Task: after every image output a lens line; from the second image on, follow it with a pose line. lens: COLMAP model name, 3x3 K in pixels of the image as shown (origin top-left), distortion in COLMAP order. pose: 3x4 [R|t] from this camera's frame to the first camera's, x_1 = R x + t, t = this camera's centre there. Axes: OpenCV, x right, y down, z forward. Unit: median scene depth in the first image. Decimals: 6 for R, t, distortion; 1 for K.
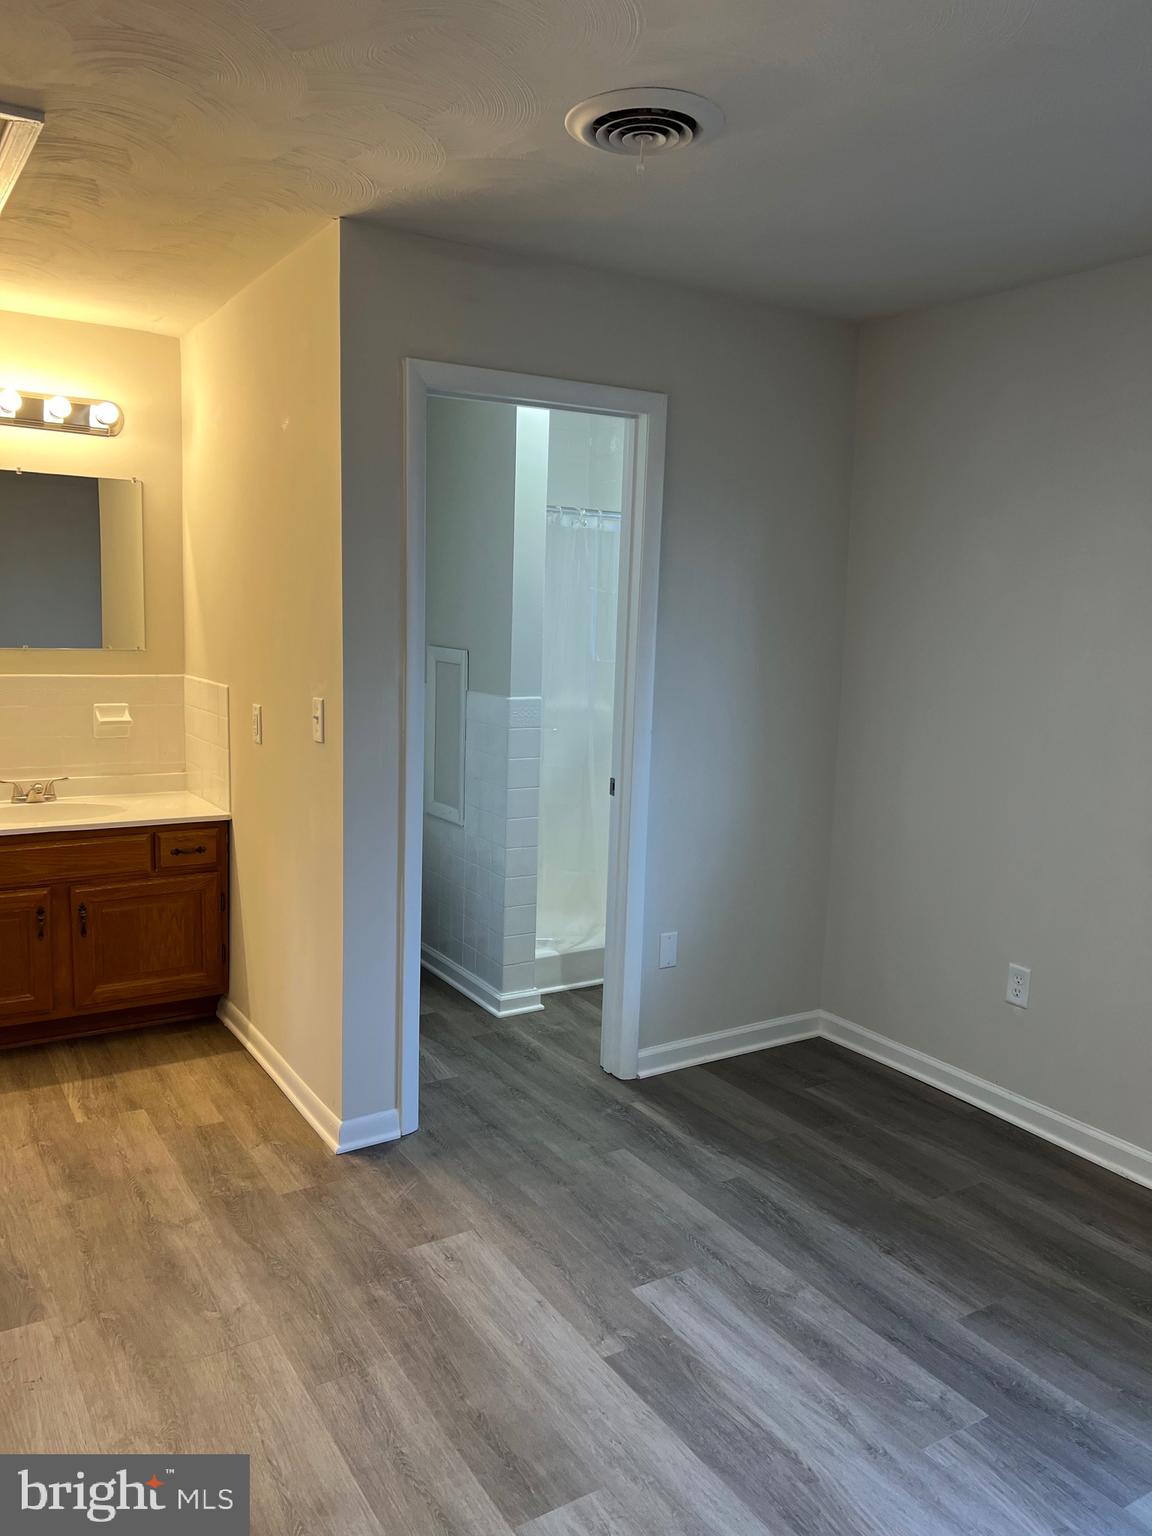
lens RADIAL K [[1140.1, 0, 561.0], [0, 1140.1, 788.4], [0, 0, 1]] dist [0.055854, -0.065668]
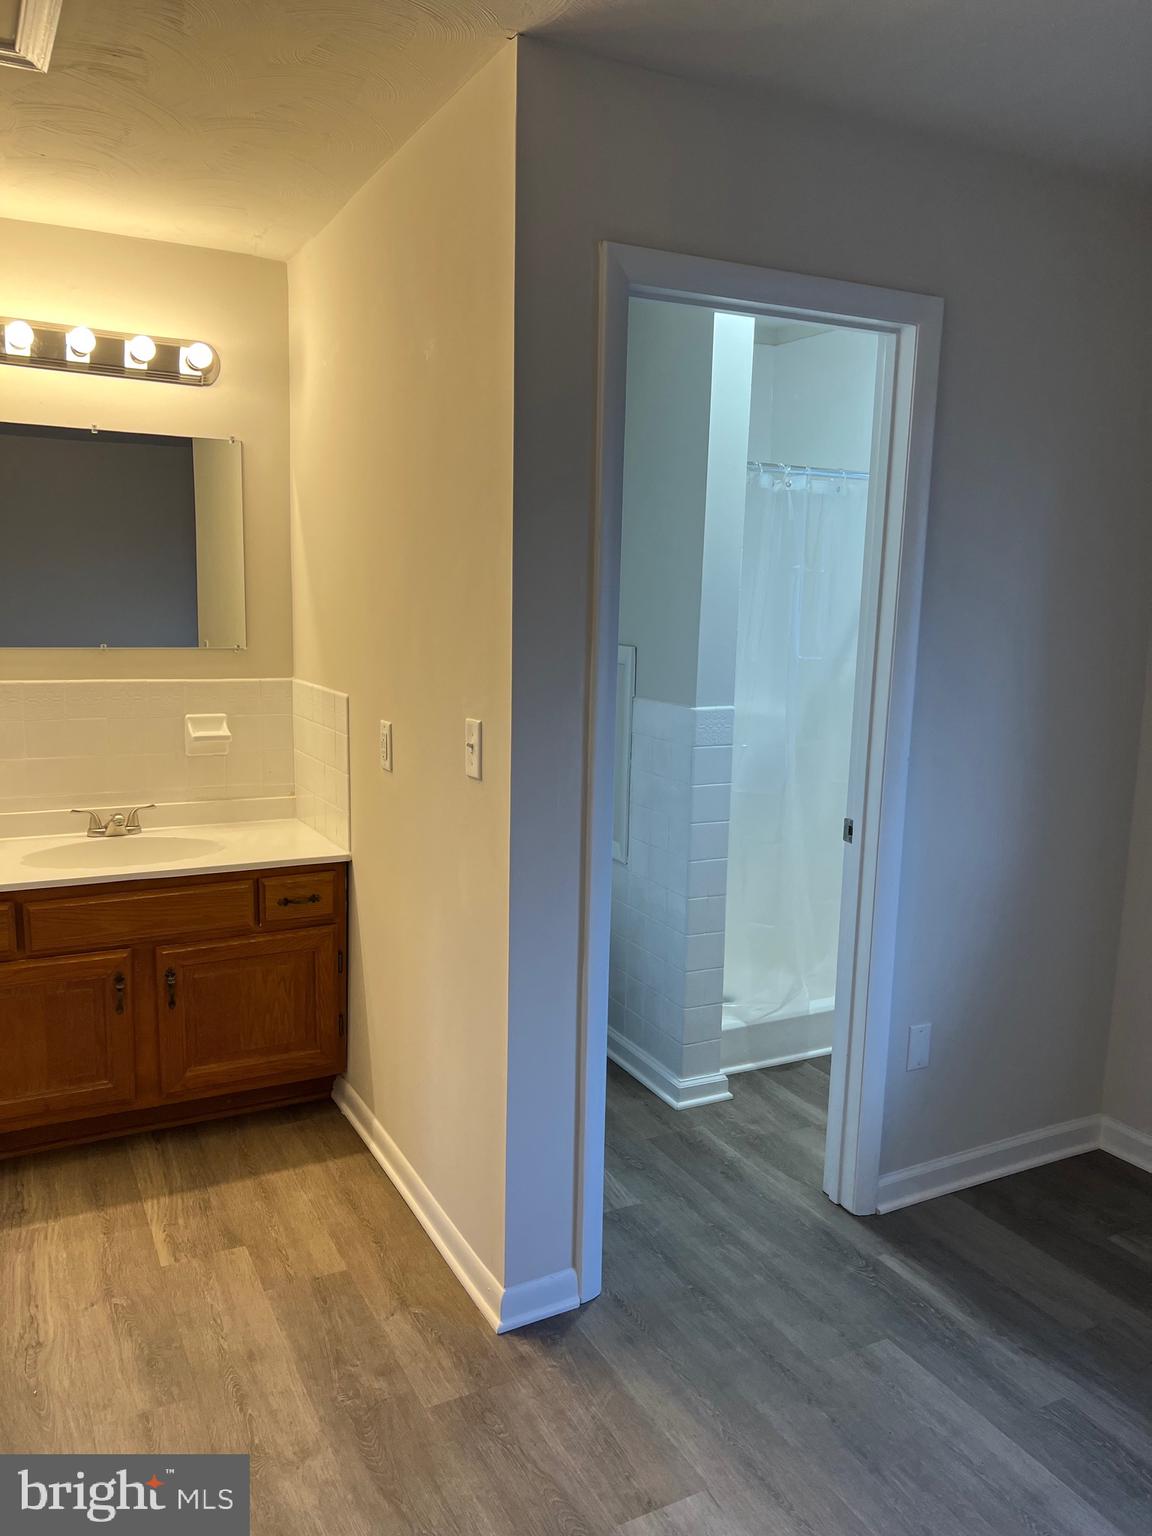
lens RADIAL K [[1160.0, 0, 568.9], [0, 1160.0, 801.8], [0, 0, 1]] dist [0.062479, -0.061224]
pose [[0.997090, 0.006723, -0.075942, -0.079750], [-0.005021, 0.999732, 0.022589, -0.036486], [0.076074, -0.022142, 0.996856, 0.215296]]
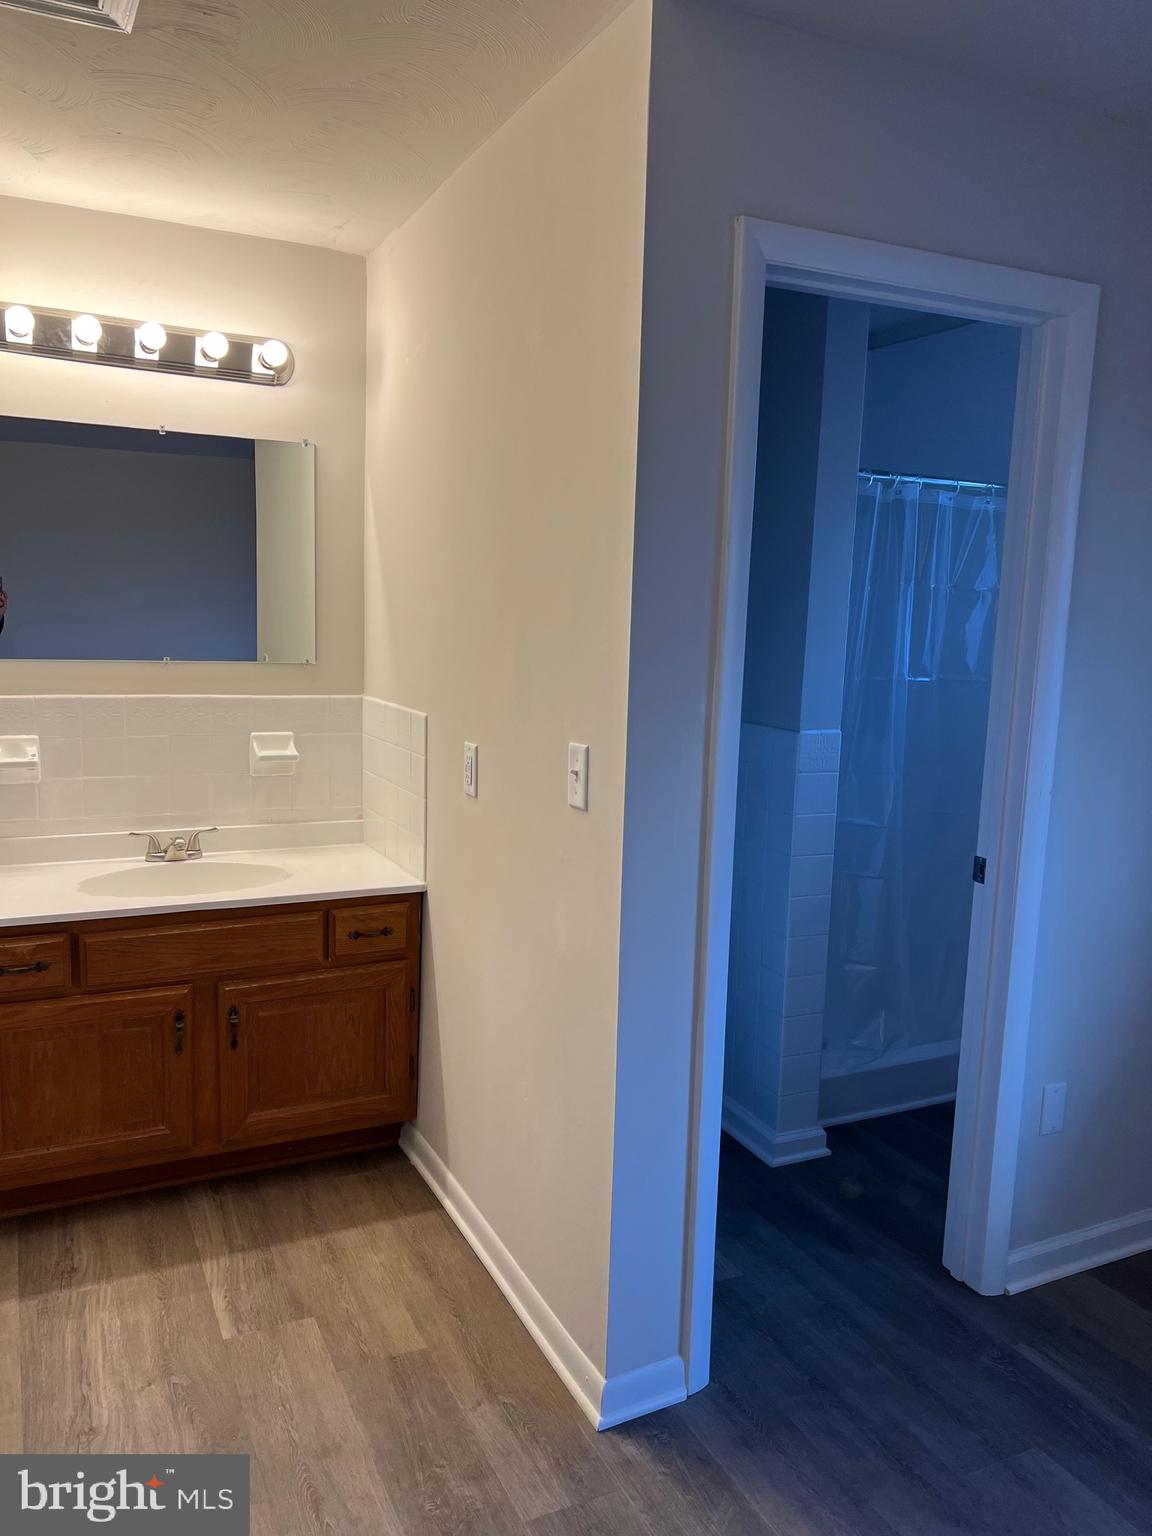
lens RADIAL K [[1166.4, 0, 582.0], [0, 1166.4, 800.3], [0, 0, 1]] dist [0.063238, -0.068856]
pose [[0.995024, 0.018484, -0.097907, -0.122326], [-0.017955, 0.999819, 0.006284, -0.042691], [0.098005, -0.004495, 0.995176, 0.271008]]
